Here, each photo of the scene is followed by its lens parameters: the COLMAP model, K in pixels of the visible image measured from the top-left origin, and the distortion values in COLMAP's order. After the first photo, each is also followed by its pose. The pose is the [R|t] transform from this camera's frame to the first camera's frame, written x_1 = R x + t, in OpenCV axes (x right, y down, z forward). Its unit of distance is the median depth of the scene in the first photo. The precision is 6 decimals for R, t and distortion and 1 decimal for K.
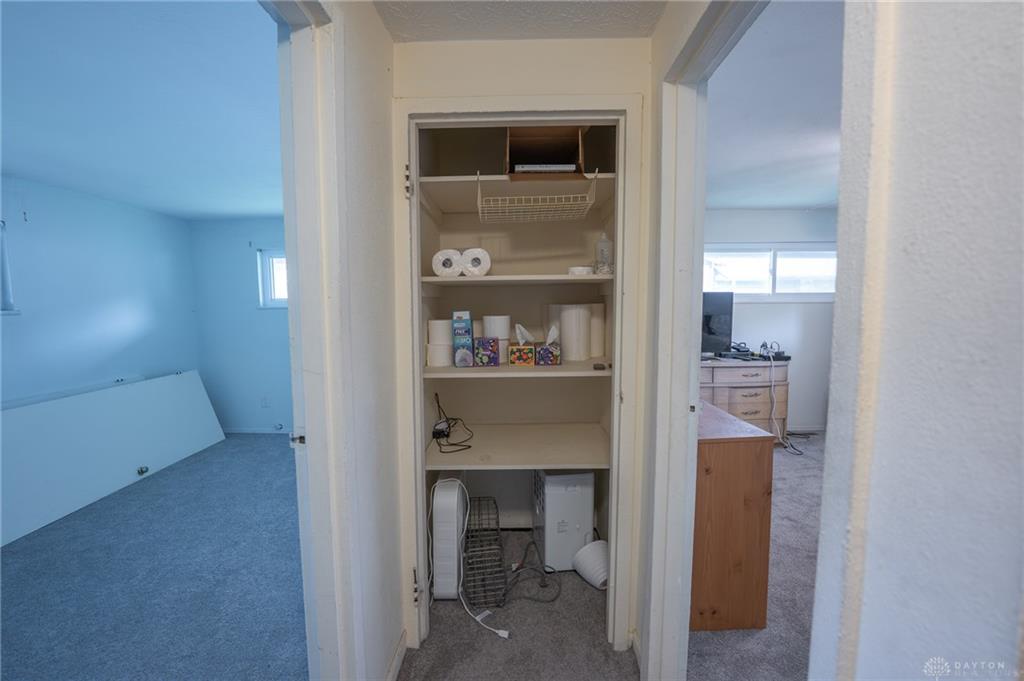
lens RADIAL K [[440.2, 0, 515.1], [0, 440.2, 341.6], [0, 0, 1]] dist [-0.003235, 0.000300]
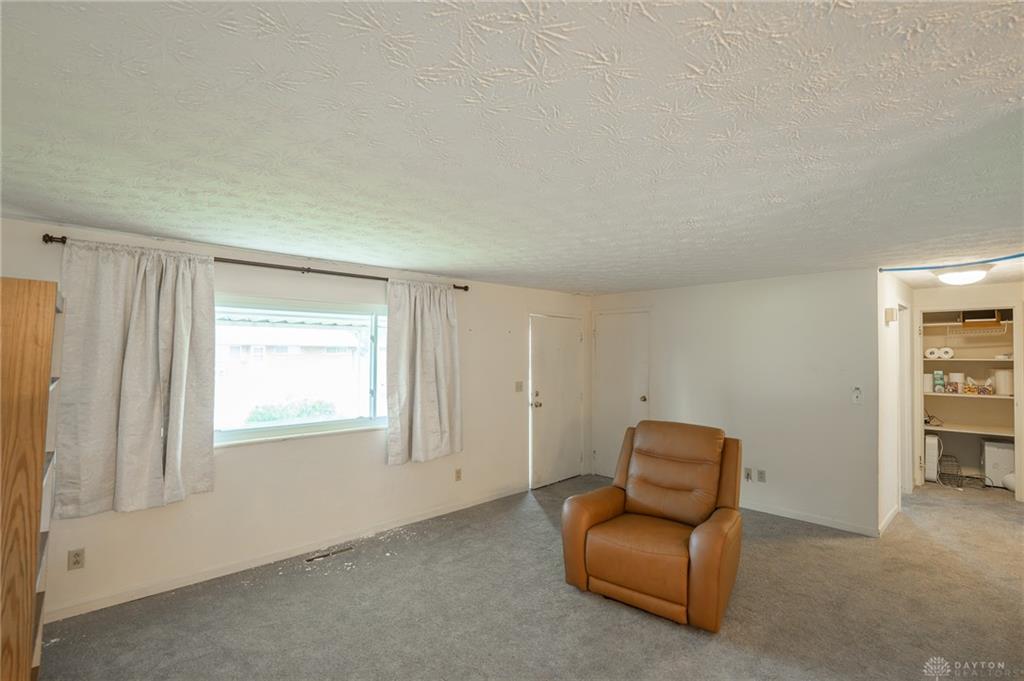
lens RADIAL K [[495.3, 0, 509.0], [0, 495.3, 337.8], [0, 0, 1]] dist [0.001250, 0.000415]
pose [[0.718189, -0.010934, -0.695762, 0.098225], [-0.069182, 0.993801, -0.087030, 0.168920], [0.692400, 0.110638, 0.712980, -2.898134]]
